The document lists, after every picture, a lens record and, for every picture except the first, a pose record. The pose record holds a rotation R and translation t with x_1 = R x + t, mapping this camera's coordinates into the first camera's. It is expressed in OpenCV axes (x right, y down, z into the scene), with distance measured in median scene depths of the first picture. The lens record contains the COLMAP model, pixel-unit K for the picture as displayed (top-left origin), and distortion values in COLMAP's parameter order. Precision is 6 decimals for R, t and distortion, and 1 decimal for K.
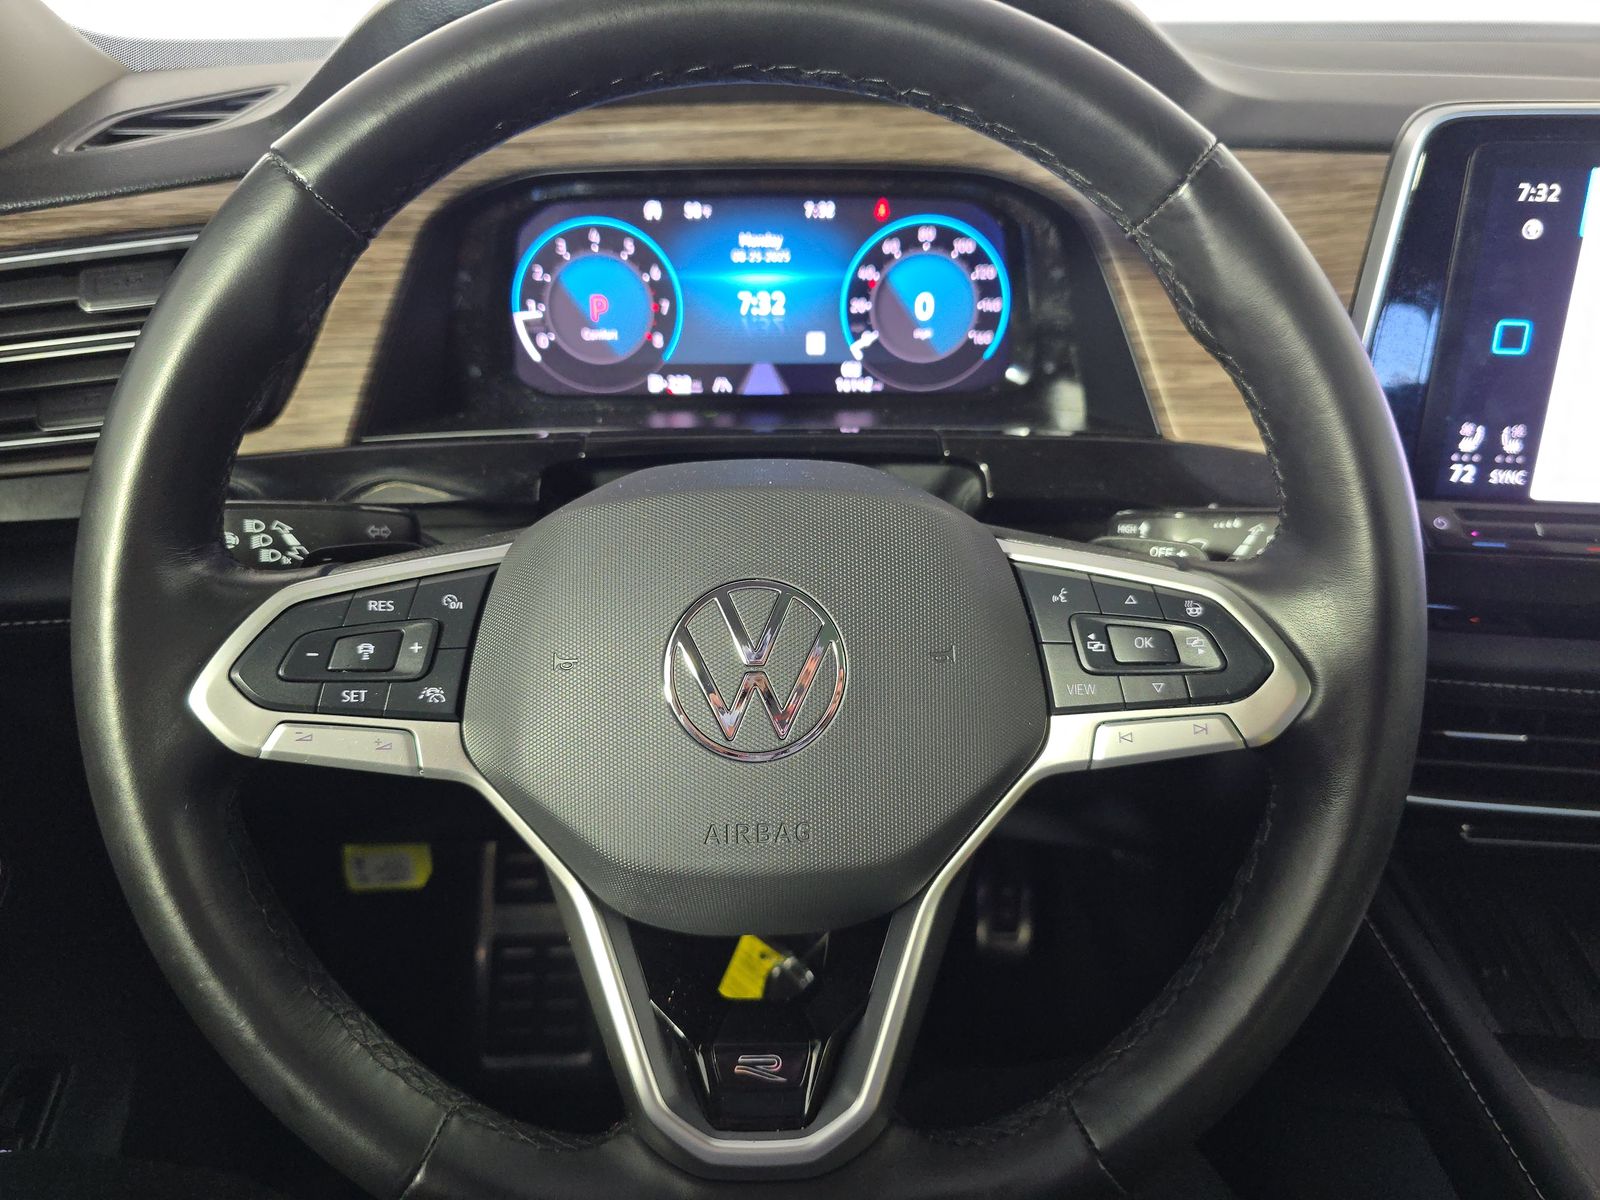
lens RADIAL K [[1063.9, 0, 797.1], [0, 1063.9, 609.6], [0, 0, 1]] dist [-0.002528, -0.002467]
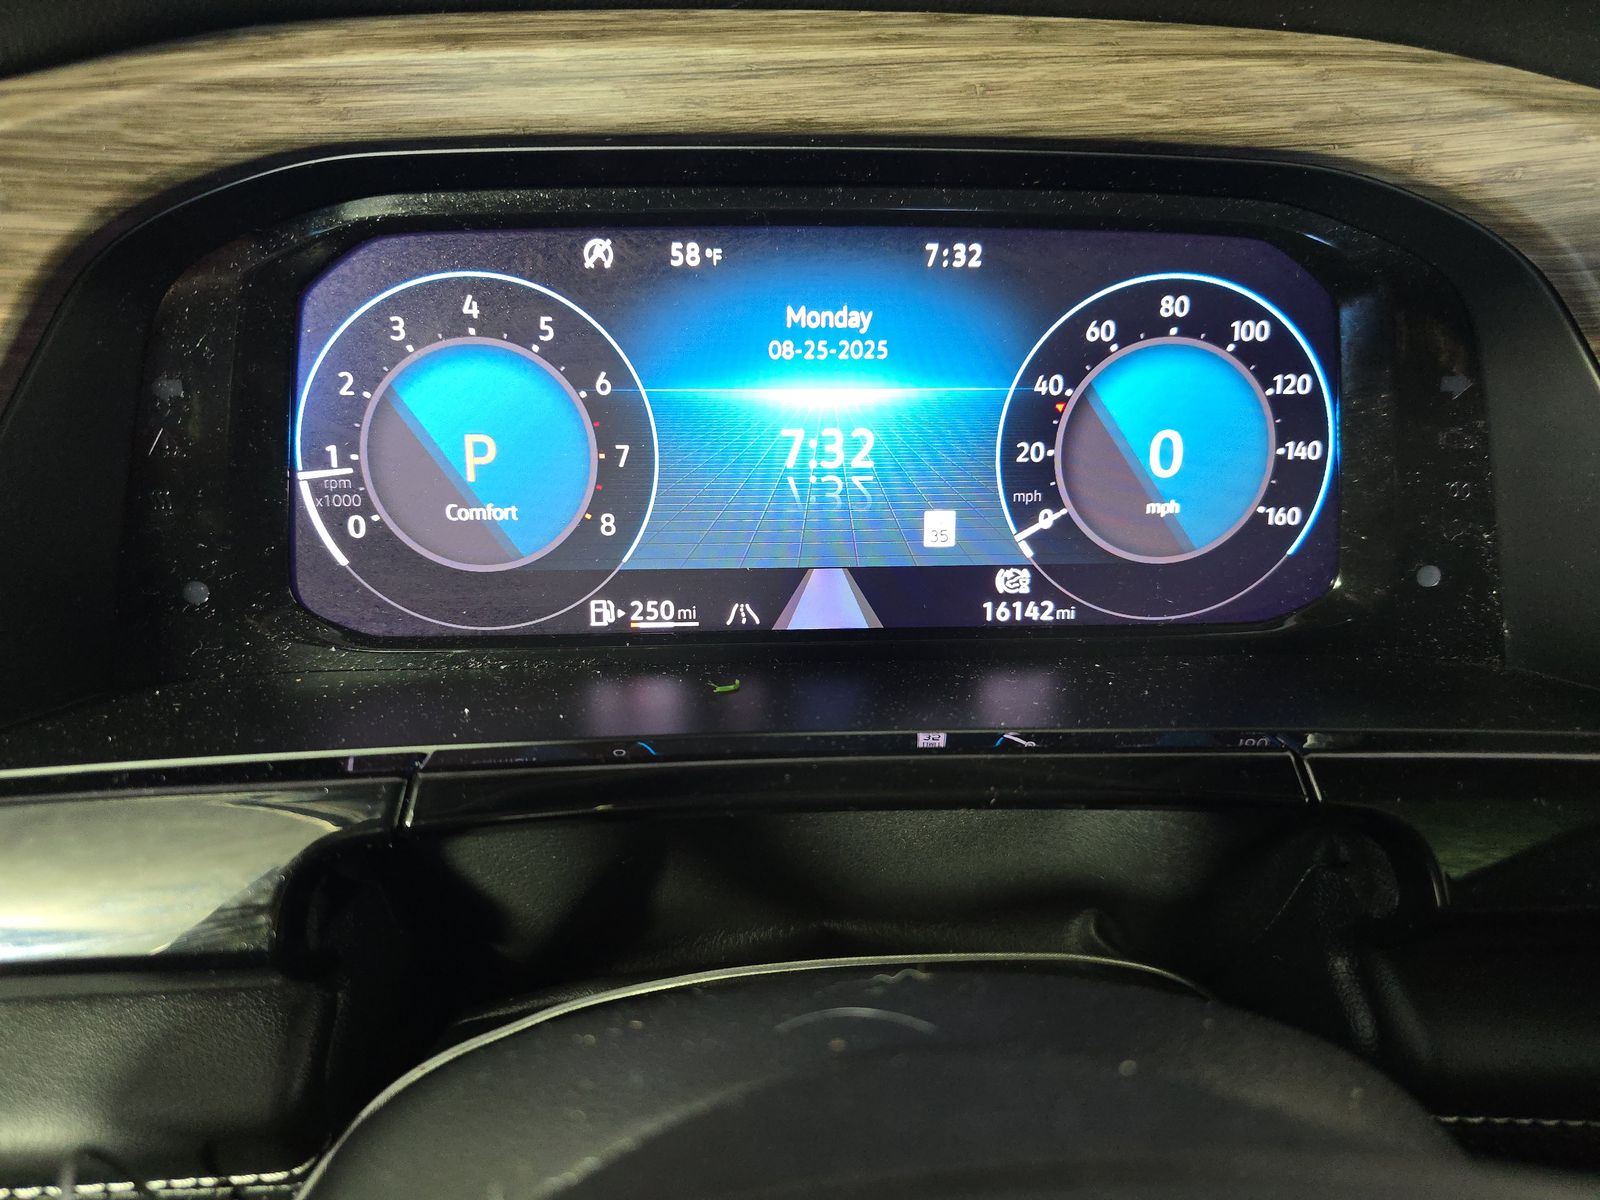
lens RADIAL K [[1063.9, 0, 797.1], [0, 1063.9, 609.6], [0, 0, 1]] dist [-0.002528, -0.002467]
pose [[0.998986, -0.007899, 0.044334, -0.069391], [0.013967, 0.990295, -0.138281, -0.152456], [-0.042812, 0.138759, 0.989400, 0.548144]]
